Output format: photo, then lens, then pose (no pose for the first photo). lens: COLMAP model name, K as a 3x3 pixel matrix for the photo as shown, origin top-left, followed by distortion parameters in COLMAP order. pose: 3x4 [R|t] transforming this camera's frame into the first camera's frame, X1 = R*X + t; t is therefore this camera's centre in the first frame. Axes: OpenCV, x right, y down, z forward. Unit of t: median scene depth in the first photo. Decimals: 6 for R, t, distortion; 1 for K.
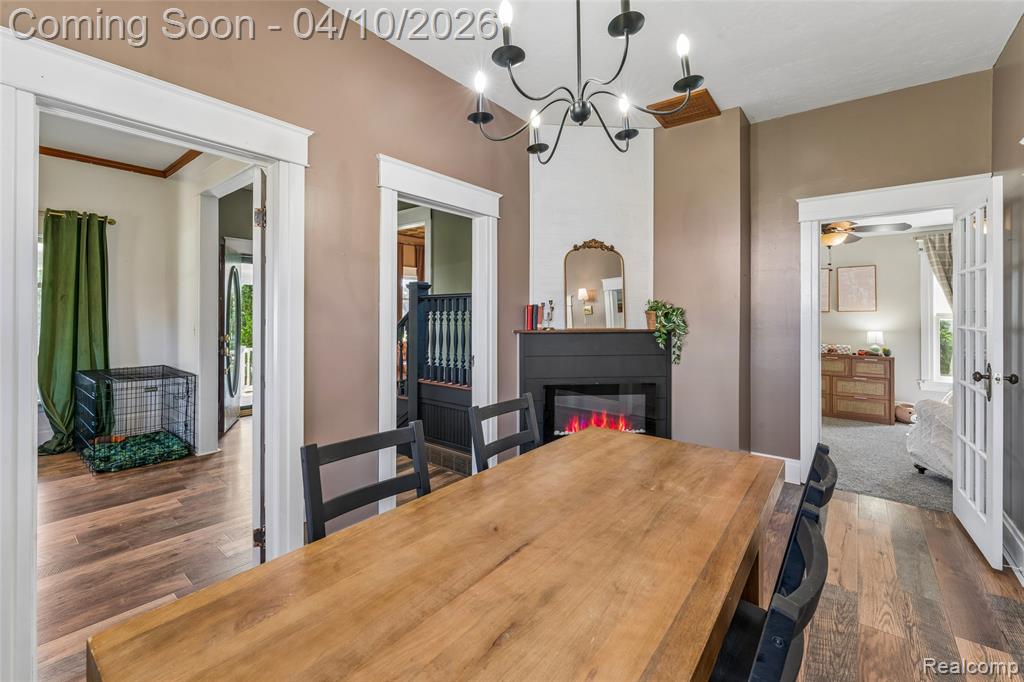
lens RADIAL K [[421.1, 0, 519.7], [0, 421.1, 311.4], [0, 0, 1]] dist [-0.001025, 0.000187]
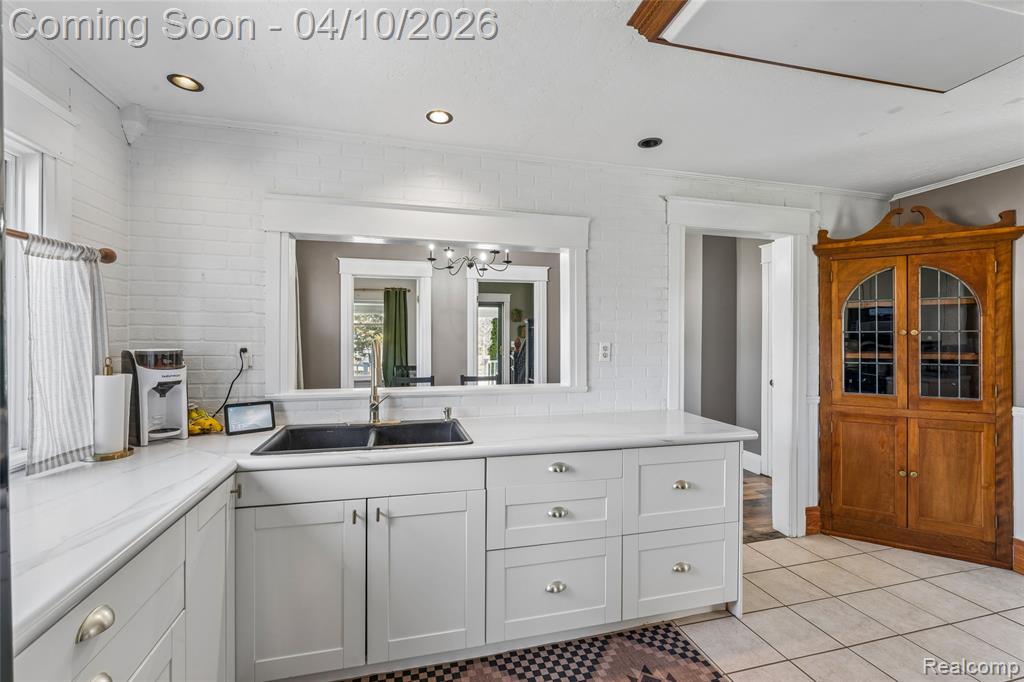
lens RADIAL K [[448.1, 0, 513.1], [0, 448.1, 339.1], [0, 0, 1]] dist [-0.000778, -0.000013]
pose [[0.794337, 0.006444, -0.607443, 0.725603], [-0.001978, 0.999966, 0.008021, -0.006440], [0.607474, -0.005170, 0.794323, -0.380883]]
